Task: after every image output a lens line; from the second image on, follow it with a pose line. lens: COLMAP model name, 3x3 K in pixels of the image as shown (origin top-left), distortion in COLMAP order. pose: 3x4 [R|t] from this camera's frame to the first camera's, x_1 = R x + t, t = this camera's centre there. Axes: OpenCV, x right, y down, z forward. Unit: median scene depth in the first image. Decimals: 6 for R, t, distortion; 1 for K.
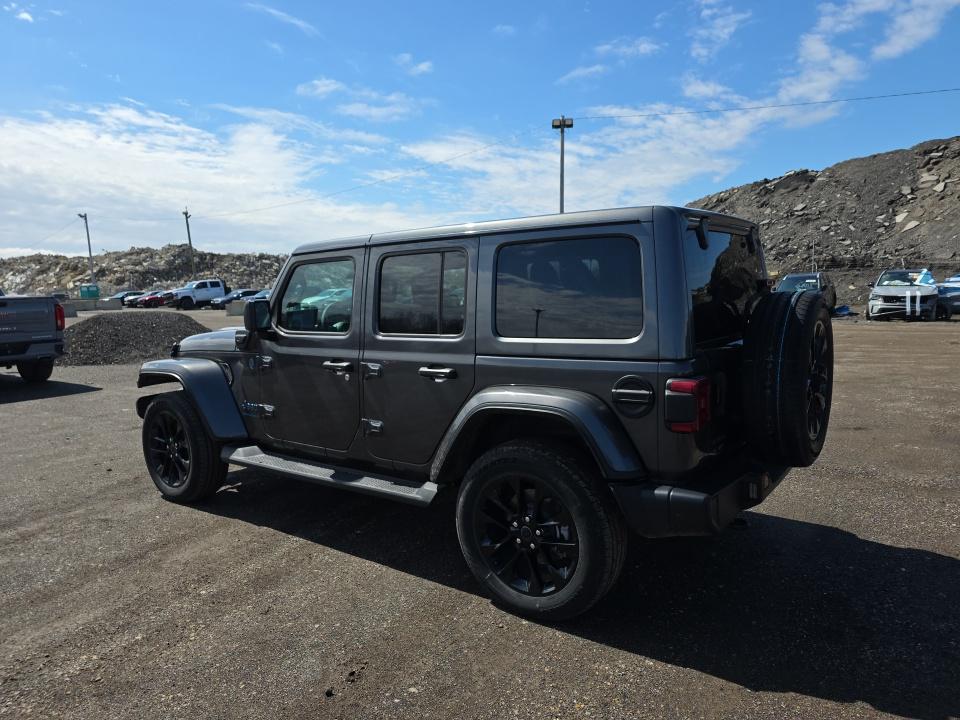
lens RADIAL K [[654.5, 0, 481.3], [0, 654.5, 366.1], [0, 0, 1]] dist [0.043173, -0.037639]
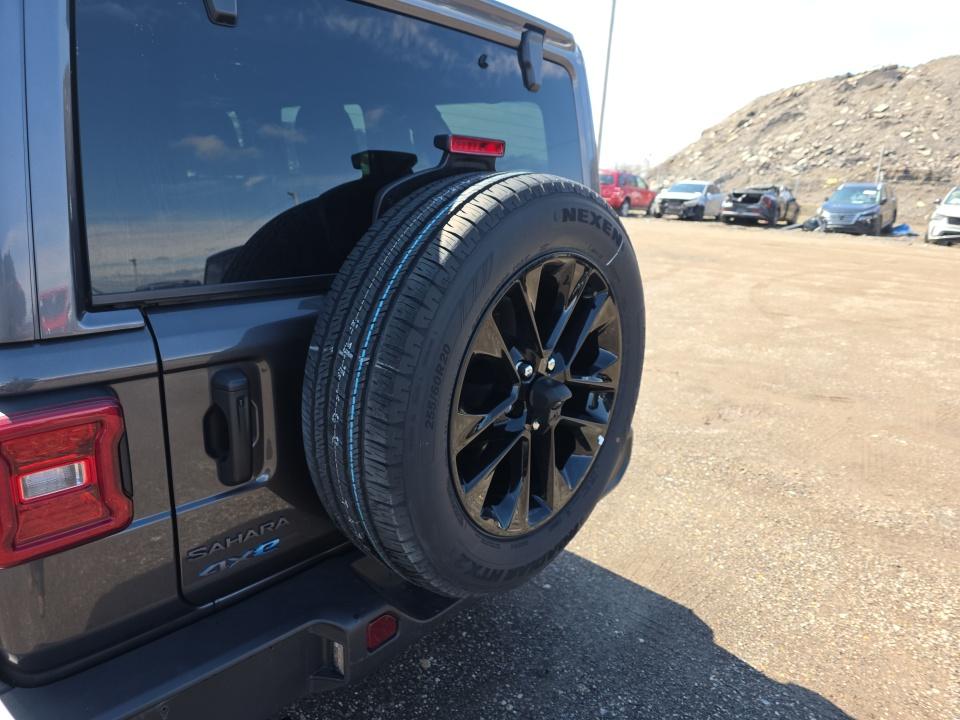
lens RADIAL K [[654.5, 0, 505.7], [0, 654.5, 358.6], [0, 0, 1]] dist [0.043173, -0.037639]
pose [[0.995894, 0.083773, -0.034311, 0.042033], [-0.077627, 0.985262, 0.152421, -0.005384], [0.046574, -0.149132, 0.987720, 0.050575]]
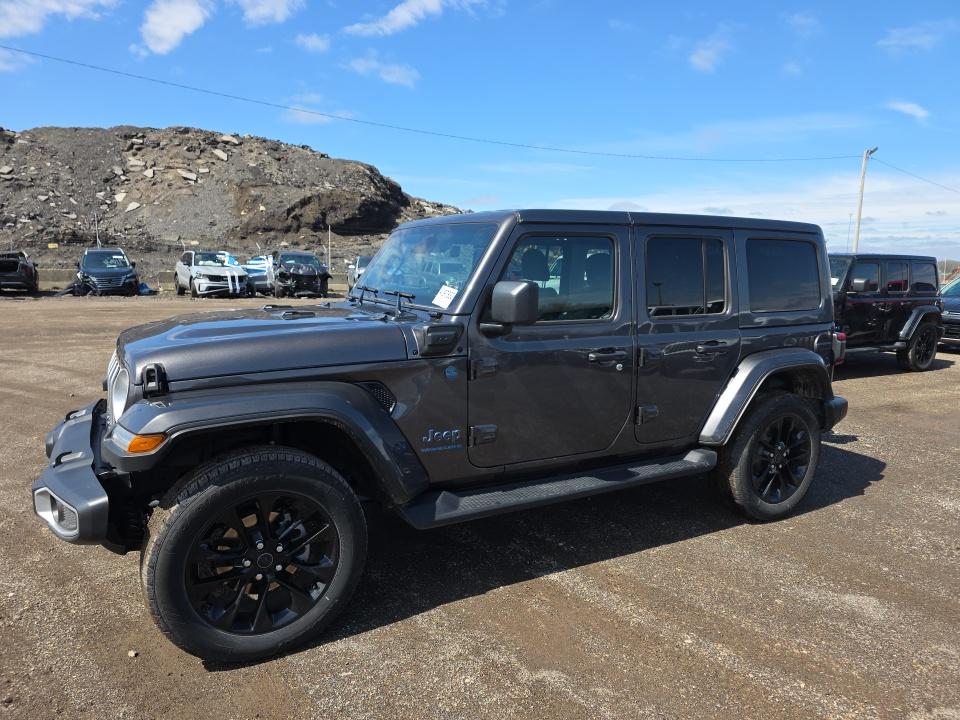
lens RADIAL K [[654.5, 0, 483.7], [0, 654.5, 366.2], [0, 0, 1]] dist [0.043173, -0.037639]
pose [[0.397781, -0.108469, 0.911046, -0.108858], [0.076337, 0.993457, 0.084950, -0.007552], [-0.914299, 0.035755, 0.403458, 0.078247]]
